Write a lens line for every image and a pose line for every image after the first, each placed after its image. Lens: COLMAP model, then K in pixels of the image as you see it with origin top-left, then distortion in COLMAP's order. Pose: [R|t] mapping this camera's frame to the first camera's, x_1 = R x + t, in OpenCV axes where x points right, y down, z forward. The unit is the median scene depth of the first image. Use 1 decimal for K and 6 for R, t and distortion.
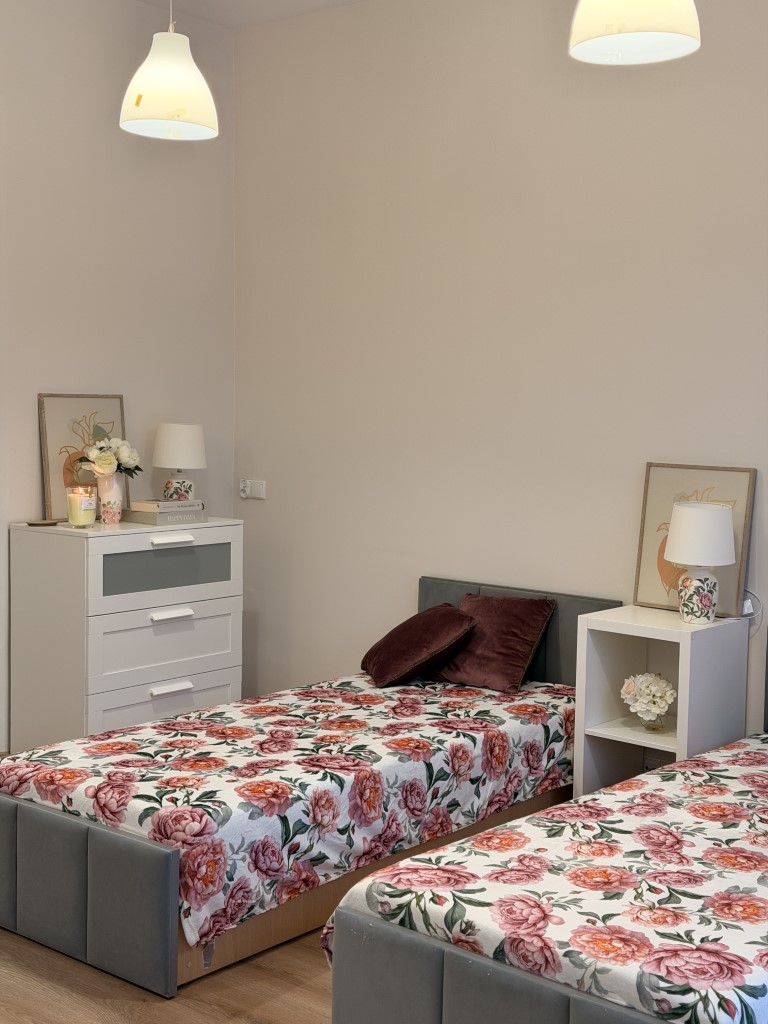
lens RADIAL K [[1424.8, 0, 387.1], [0, 1424.8, 511.4], [0, 0, 1]] dist [0.106947, 0.000000]
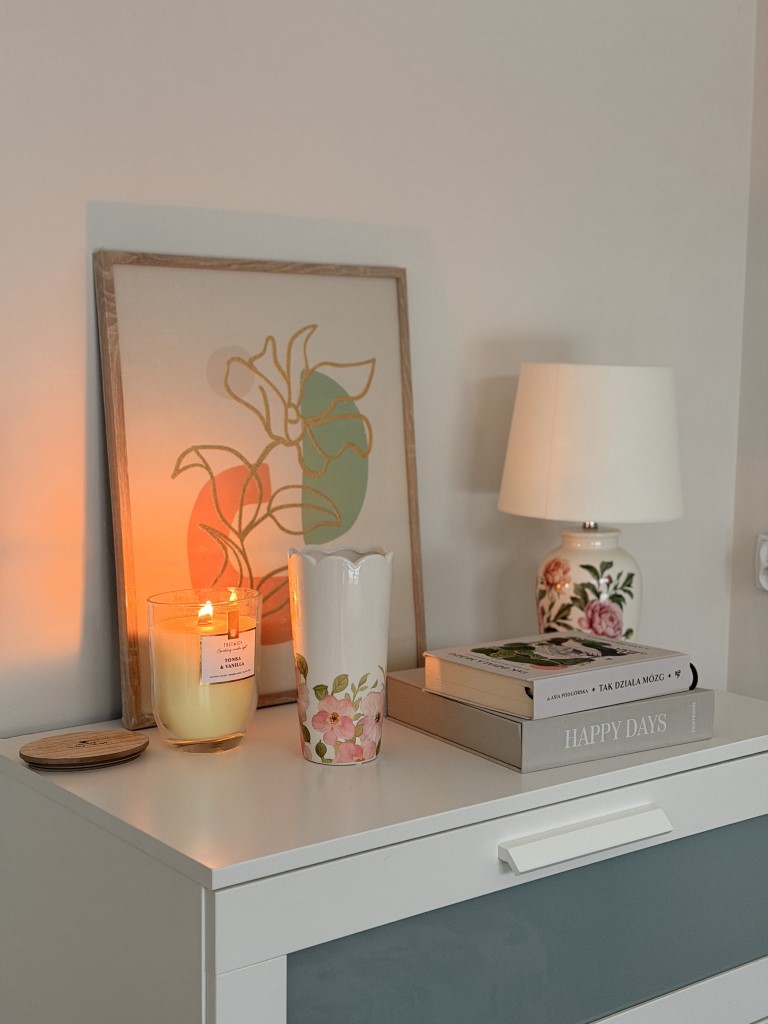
lens RADIAL K [[1424.8, 0, 393.2], [0, 1424.8, 511.7], [0, 0, 1]] dist [0.106947, 0.000000]
pose [[0.978016, 0.013852, -0.208070, -0.126852], [-0.008065, 0.999557, 0.028636, -0.040154], [0.208374, -0.026328, 0.977695, 0.719391]]
